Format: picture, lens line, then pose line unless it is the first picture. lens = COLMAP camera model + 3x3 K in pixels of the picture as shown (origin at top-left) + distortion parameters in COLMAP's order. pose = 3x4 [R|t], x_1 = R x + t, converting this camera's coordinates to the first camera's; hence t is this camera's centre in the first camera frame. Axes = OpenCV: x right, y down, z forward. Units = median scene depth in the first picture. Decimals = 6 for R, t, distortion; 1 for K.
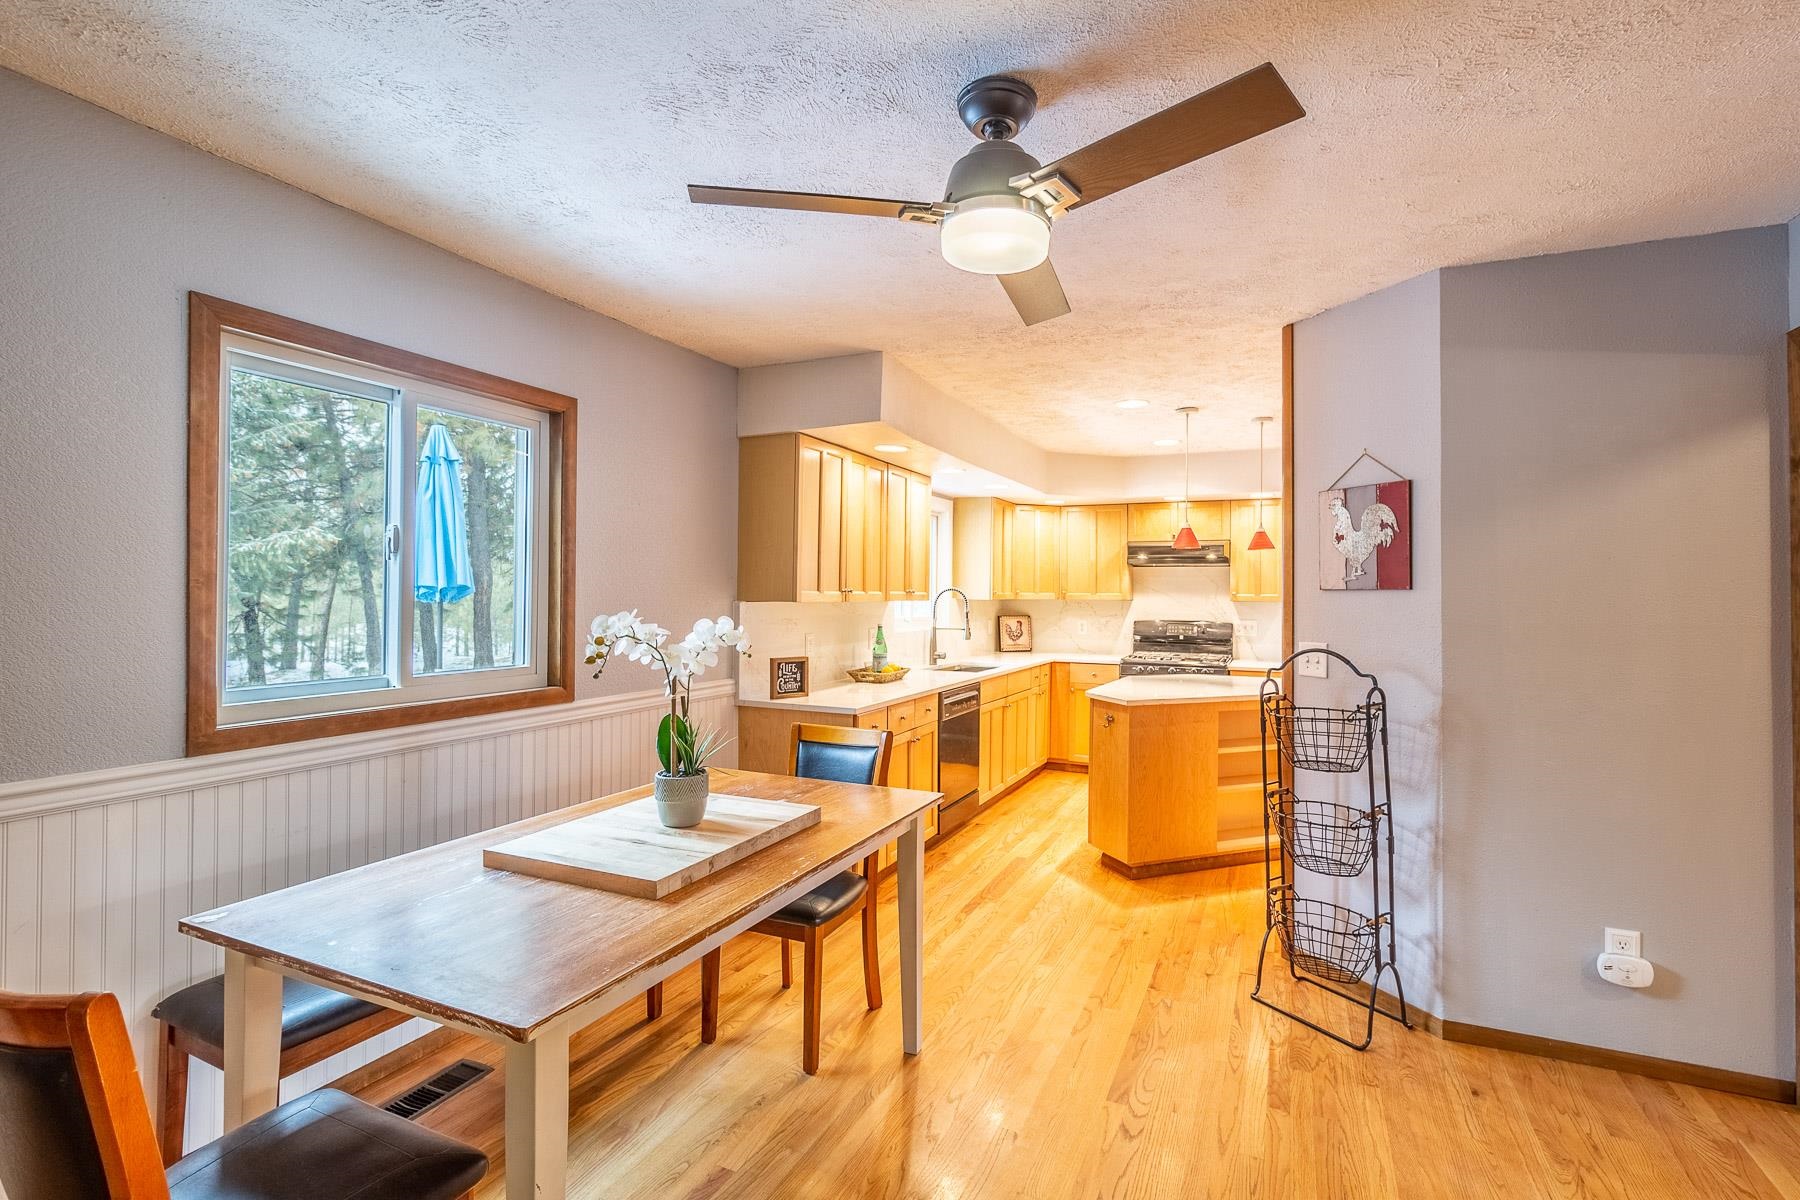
lens RADIAL K [[843.0, 0, 899.1], [0, 843.0, 594.2], [0, 0, 1]] dist [0.003642, 0.000573]
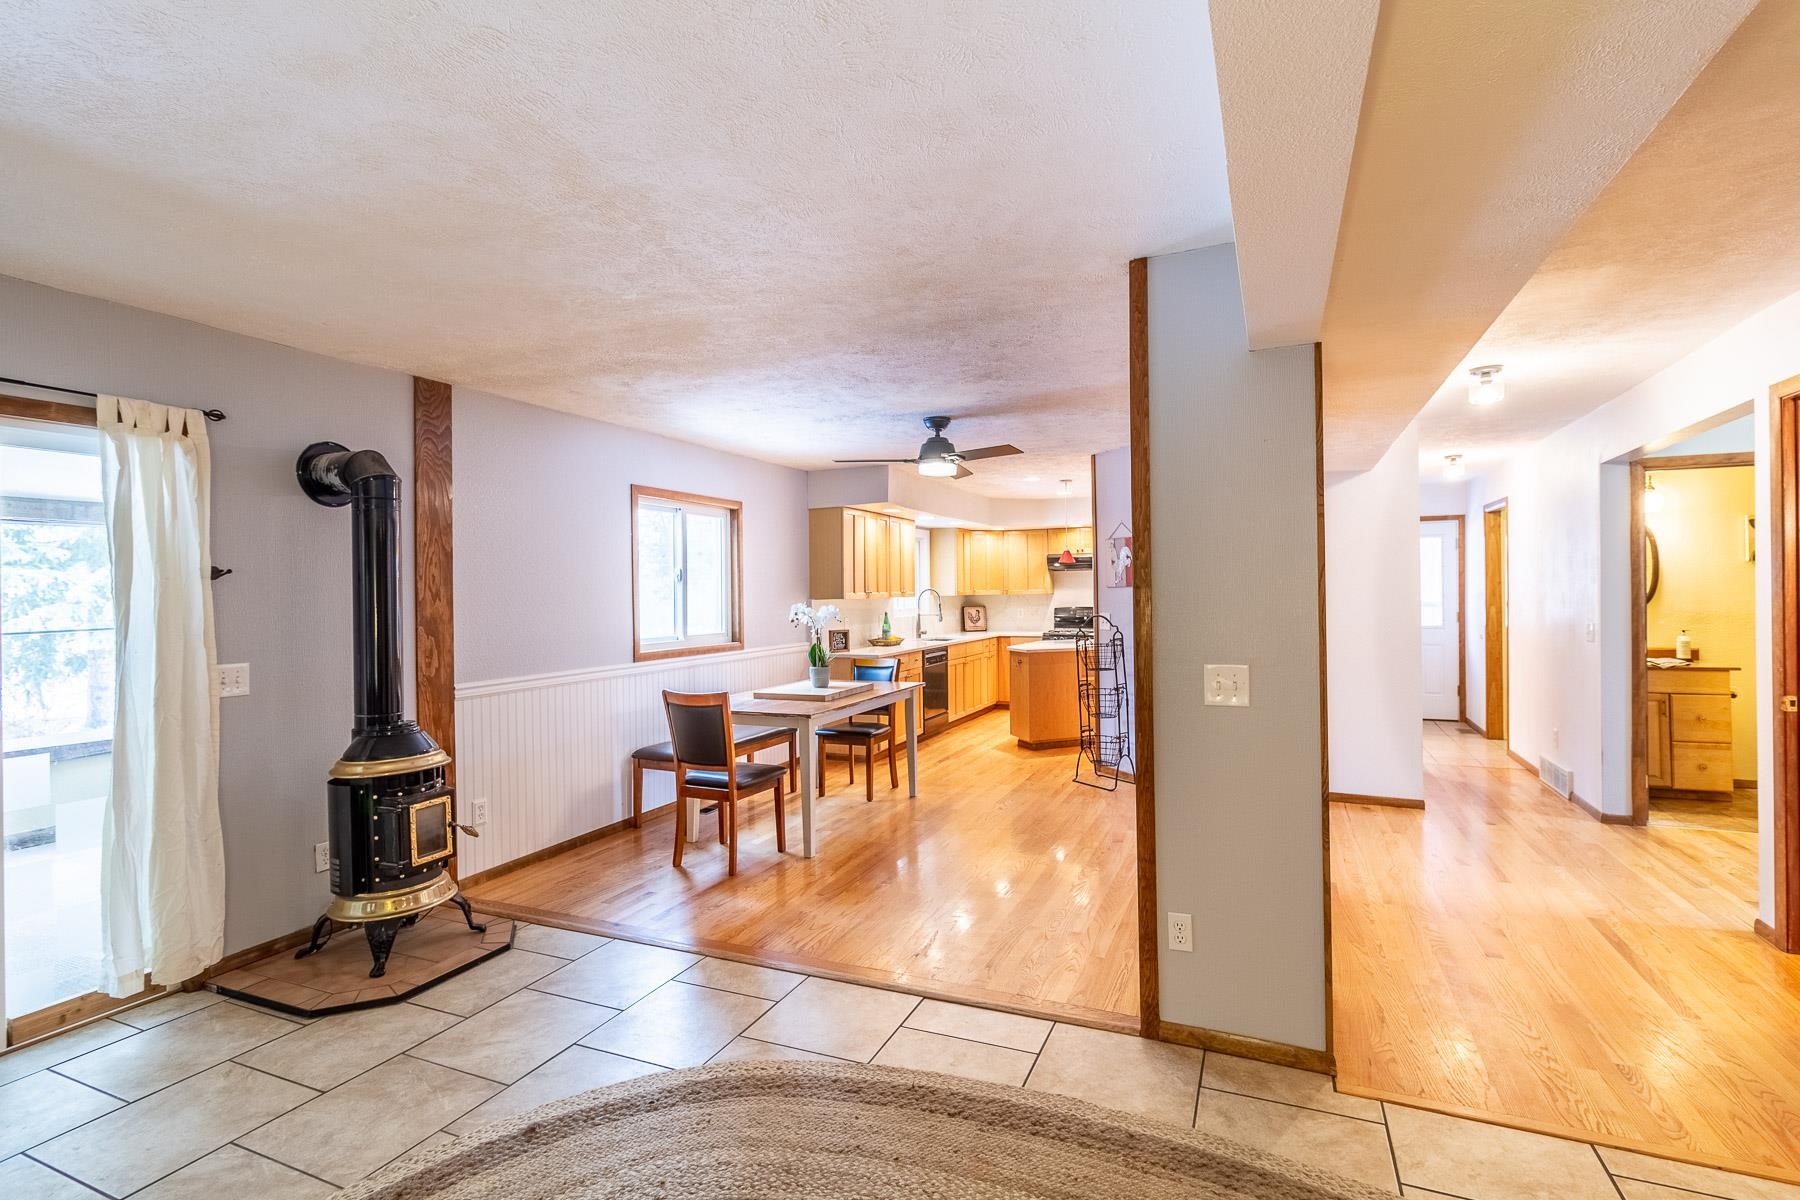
lens RADIAL K [[843.0, 0, 893.0], [0, 843.0, 601.3], [0, 0, 1]] dist [0.003642, 0.000573]
pose [[0.999690, -0.021776, 0.012108, -0.027363], [0.021638, 0.999700, 0.011444, -0.003432], [-0.012354, -0.011179, 0.999861, -0.617520]]
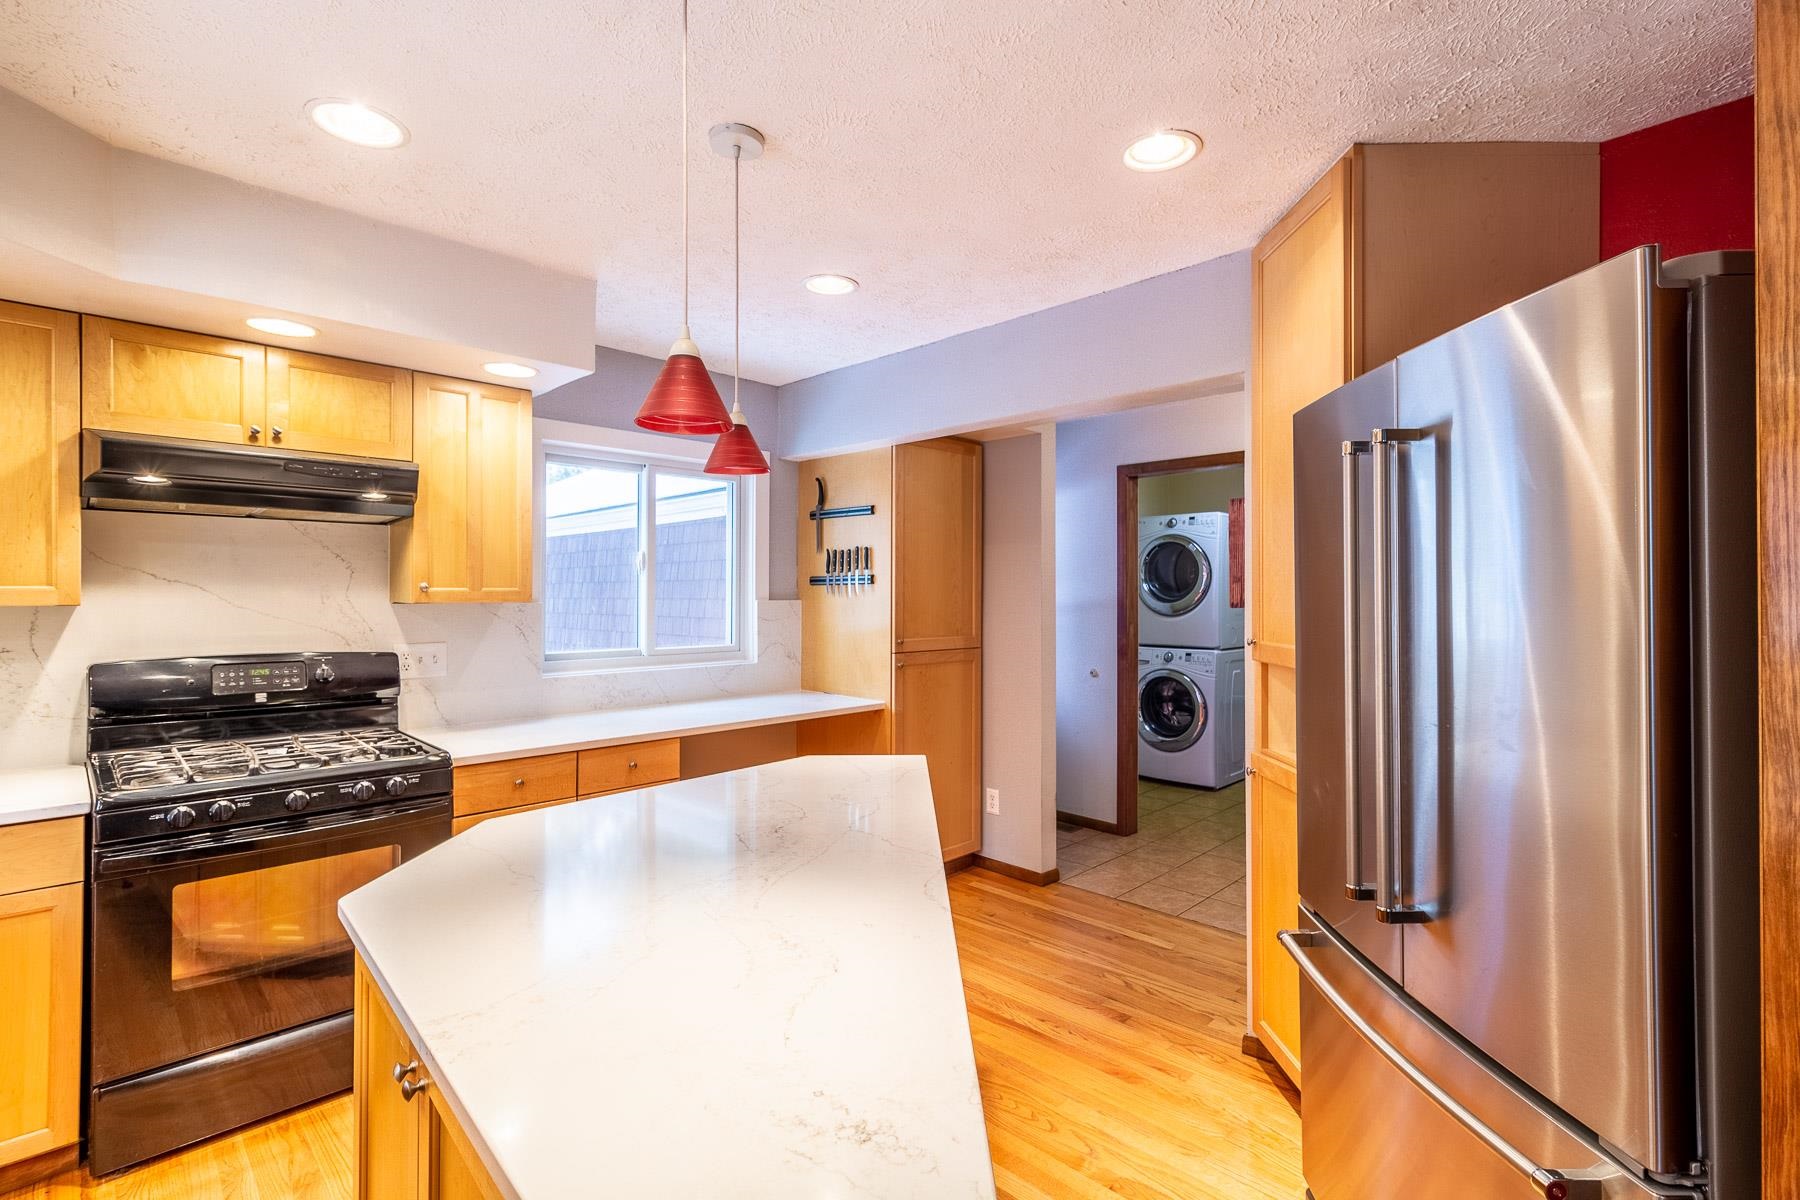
lens RADIAL K [[843.0, 0, 953.1], [0, 843.0, 594.3], [0, 0, 1]] dist [0.003642, 0.000573]
pose [[0.323557, -0.007567, 0.946179, 0.087060], [0.002245, 0.999971, 0.007229, 0.000950], [-0.946206, -0.000215, 0.323564, 0.732924]]
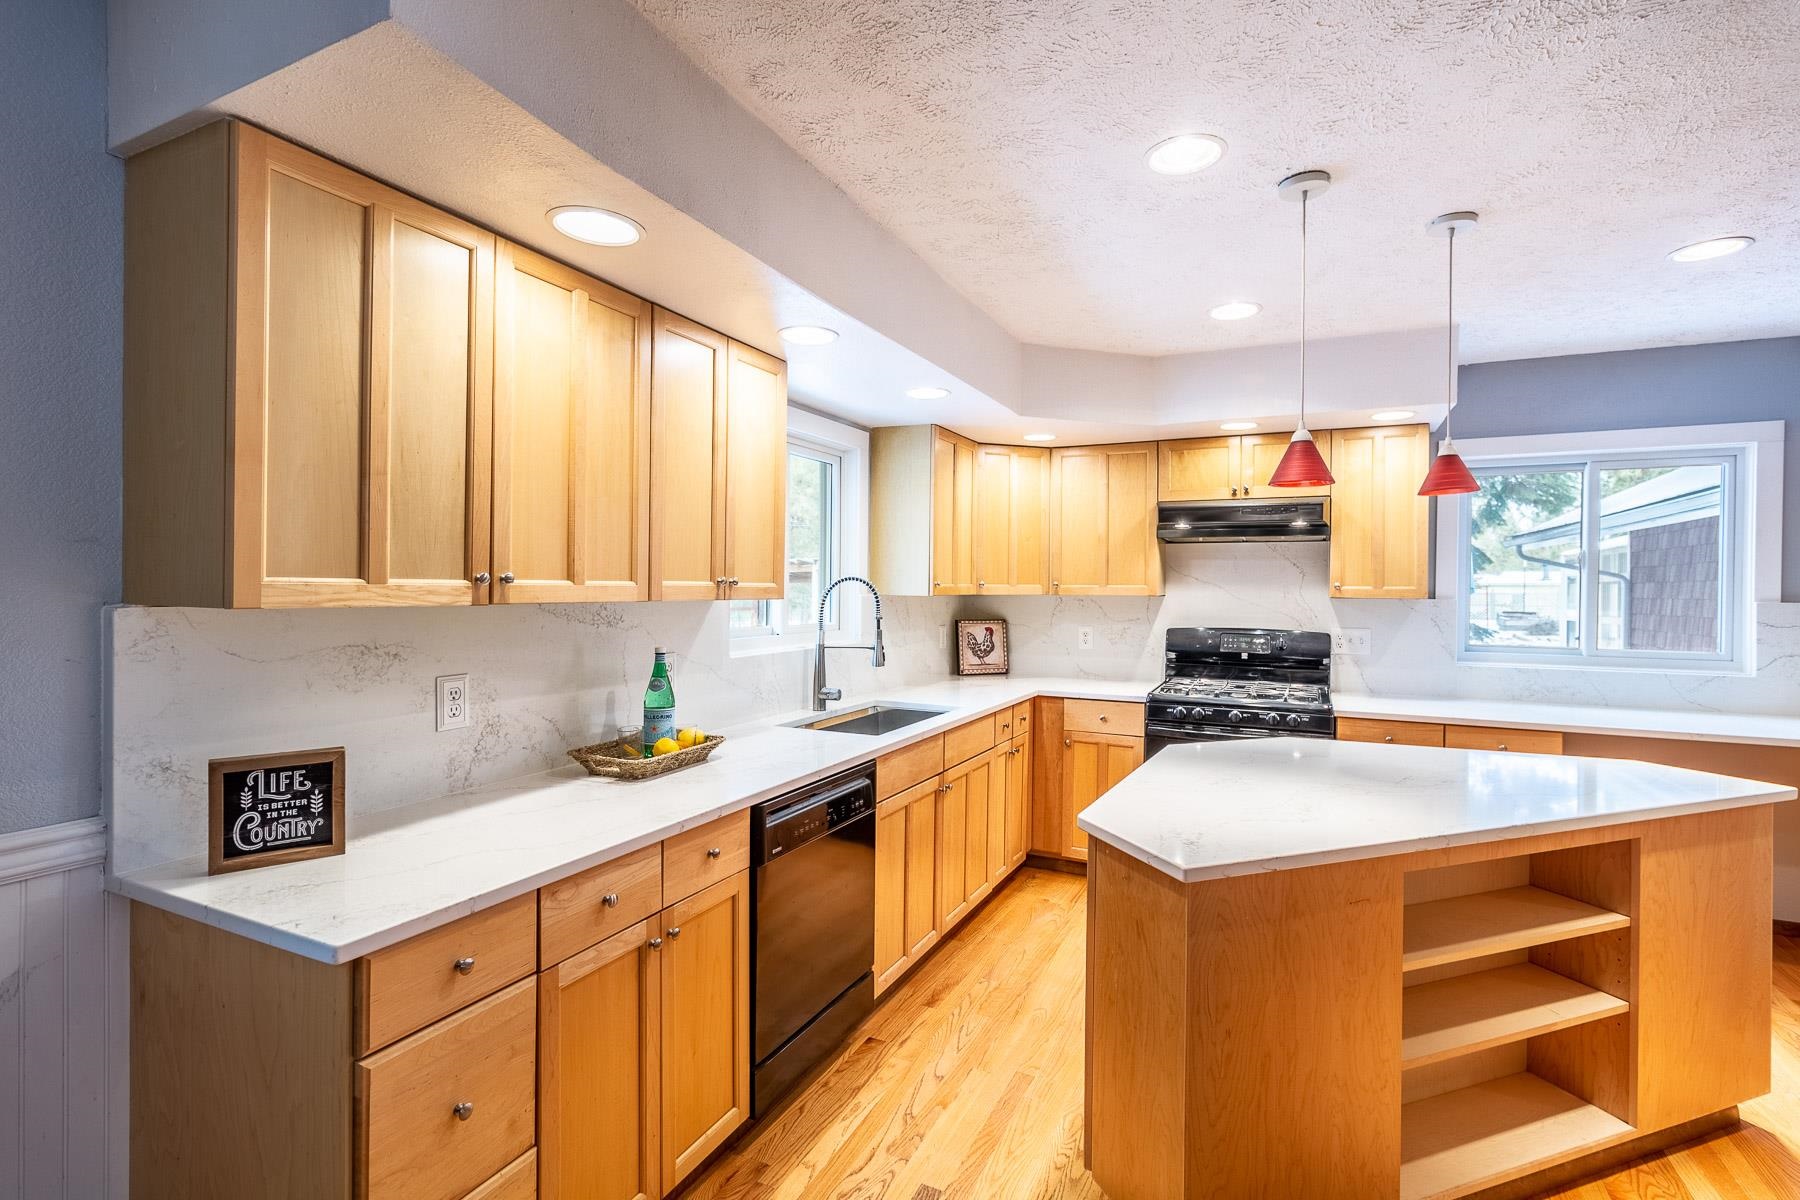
lens RADIAL K [[843.0, 0, 903.5], [0, 843.0, 593.5], [0, 0, 1]] dist [0.003642, 0.000573]
pose [[0.999942, -0.000211, -0.010753, 0.116532], [0.000286, 0.999976, 0.006944, 0.000768], [0.010752, -0.006947, 0.999918, 0.485552]]
